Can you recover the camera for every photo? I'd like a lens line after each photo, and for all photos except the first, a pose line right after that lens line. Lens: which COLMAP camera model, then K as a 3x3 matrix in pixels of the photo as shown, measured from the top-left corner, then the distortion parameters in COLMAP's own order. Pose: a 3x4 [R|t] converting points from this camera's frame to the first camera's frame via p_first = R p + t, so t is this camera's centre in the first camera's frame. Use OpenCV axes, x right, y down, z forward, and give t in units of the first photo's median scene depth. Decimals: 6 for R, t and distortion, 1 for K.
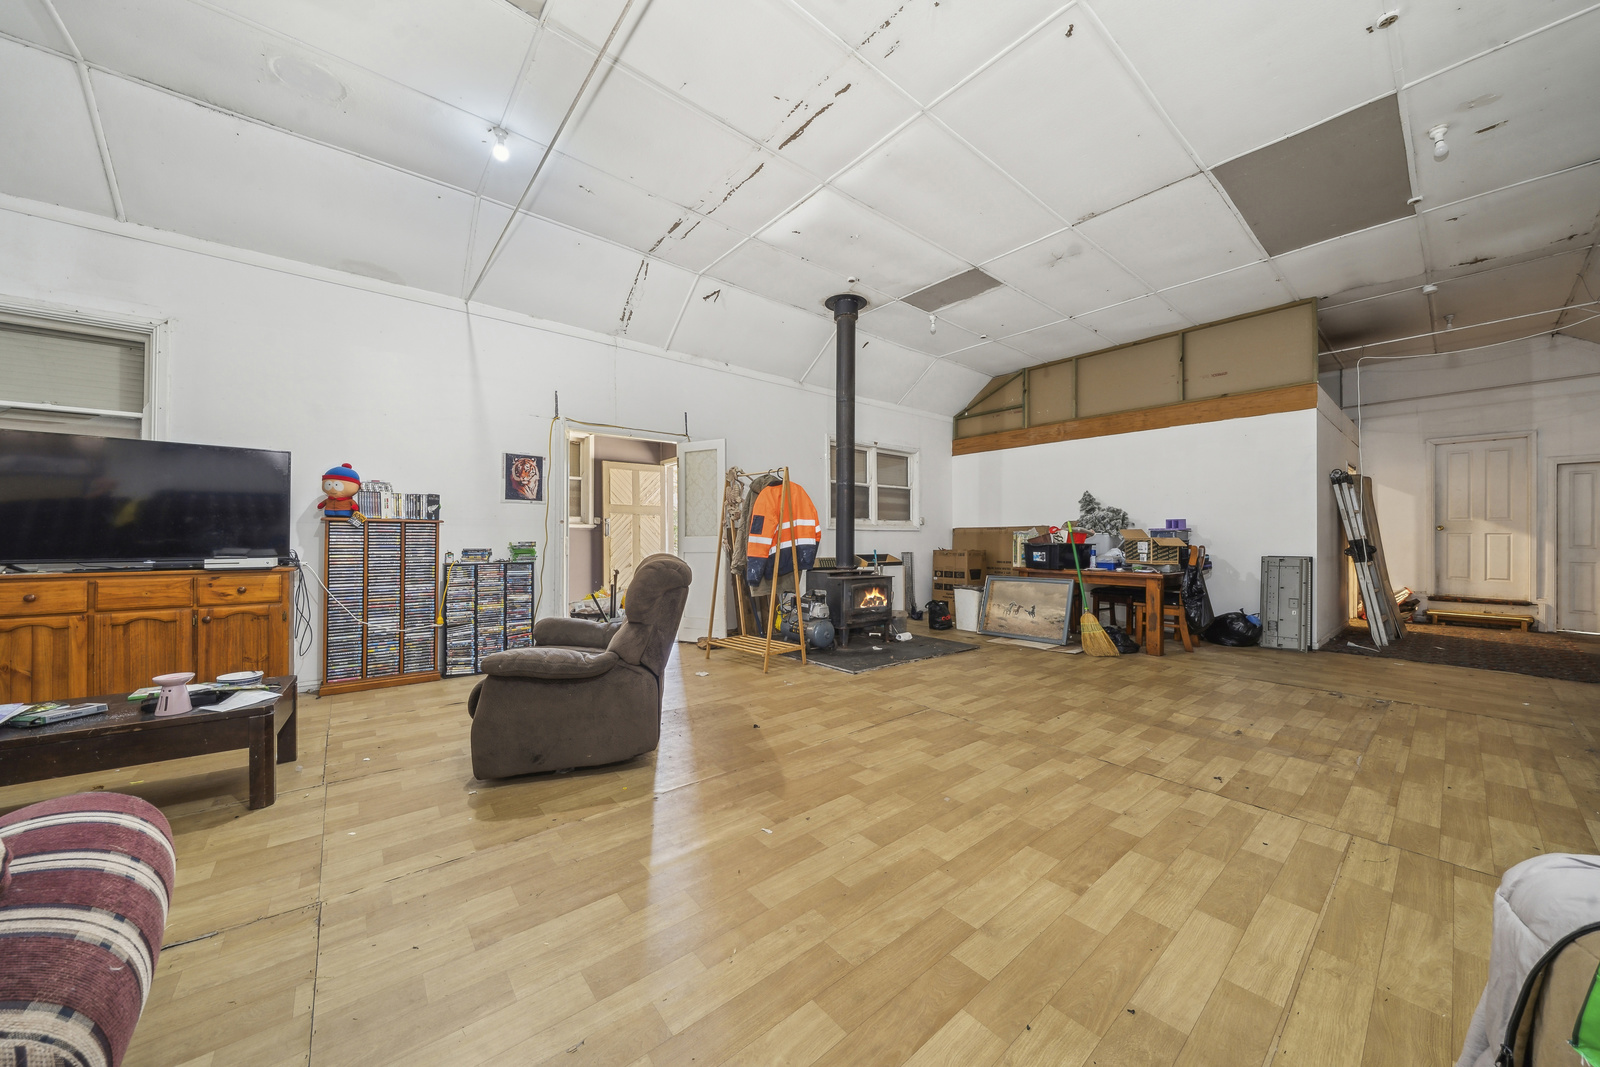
lens RADIAL K [[555.1, 0, 801.3], [0, 555.1, 535.7], [0, 0, 1]] dist [0.000286, 0.000032]
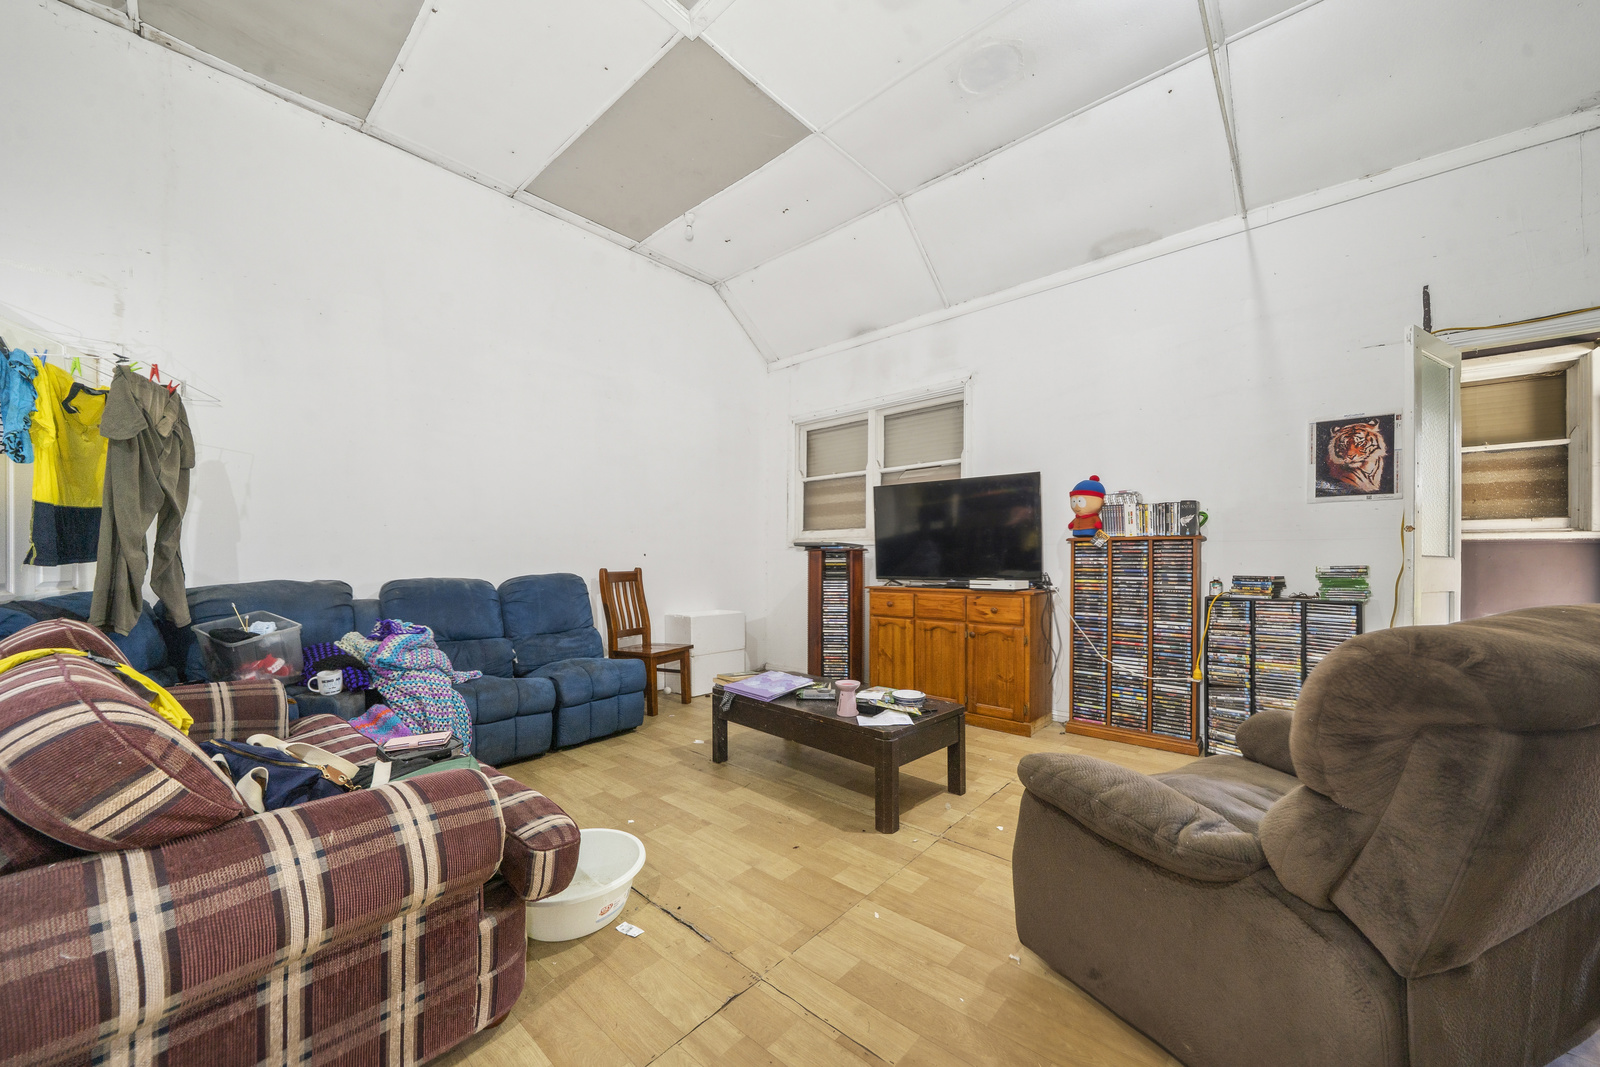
lens RADIAL K [[582.8, 0, 798.2], [0, 582.8, 560.8], [0, 0, 1]] dist [0.000575, -0.000091]
pose [[0.160981, -0.003449, -0.986951, 0.016239], [0.004544, 0.999986, -0.002754, 0.004897], [0.986947, -0.004041, 0.160995, 0.370405]]
